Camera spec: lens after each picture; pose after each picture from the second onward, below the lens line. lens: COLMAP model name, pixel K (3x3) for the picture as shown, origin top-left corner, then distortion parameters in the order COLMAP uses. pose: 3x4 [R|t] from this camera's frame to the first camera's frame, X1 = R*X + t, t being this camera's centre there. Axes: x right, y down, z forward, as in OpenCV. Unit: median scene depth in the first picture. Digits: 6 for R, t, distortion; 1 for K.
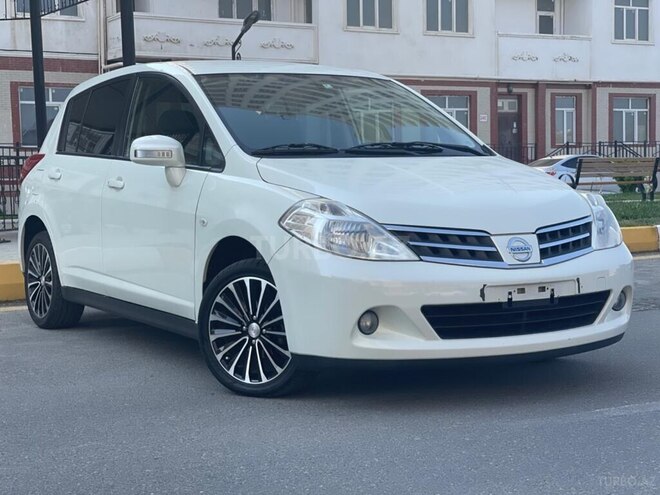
lens RADIAL K [[1214.2, 0, 328.5], [0, 1214.2, 246.5], [0, 0, 1]] dist [0.177567, 0.000000]
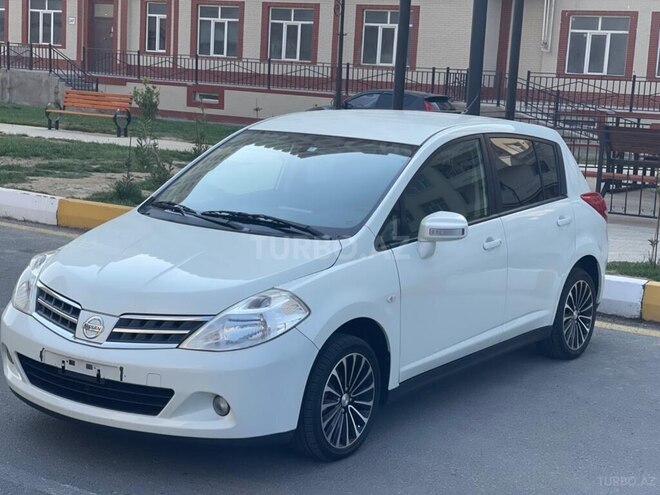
lens RADIAL K [[1214.2, 0, 331.0], [0, 1214.2, 244.7], [0, 0, 1]] dist [0.177567, 0.000000]
pose [[0.426782, 0.172662, -0.887719, 1.131971], [-0.116544, 0.983921, 0.135343, -0.228799], [0.896814, 0.045697, 0.440042, 0.647014]]
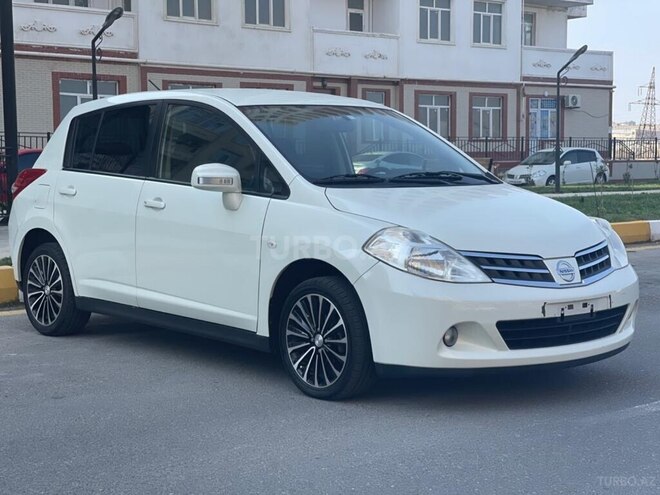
lens RADIAL K [[1214.2, 0, 325.6], [0, 1214.2, 239.5], [0, 0, 1]] dist [0.177567, 0.000000]
pose [[0.985172, 0.002109, 0.171554, -0.250997], [-0.003149, 0.999978, 0.005787, -0.031541], [-0.171538, -0.006242, 0.985158, -0.107660]]
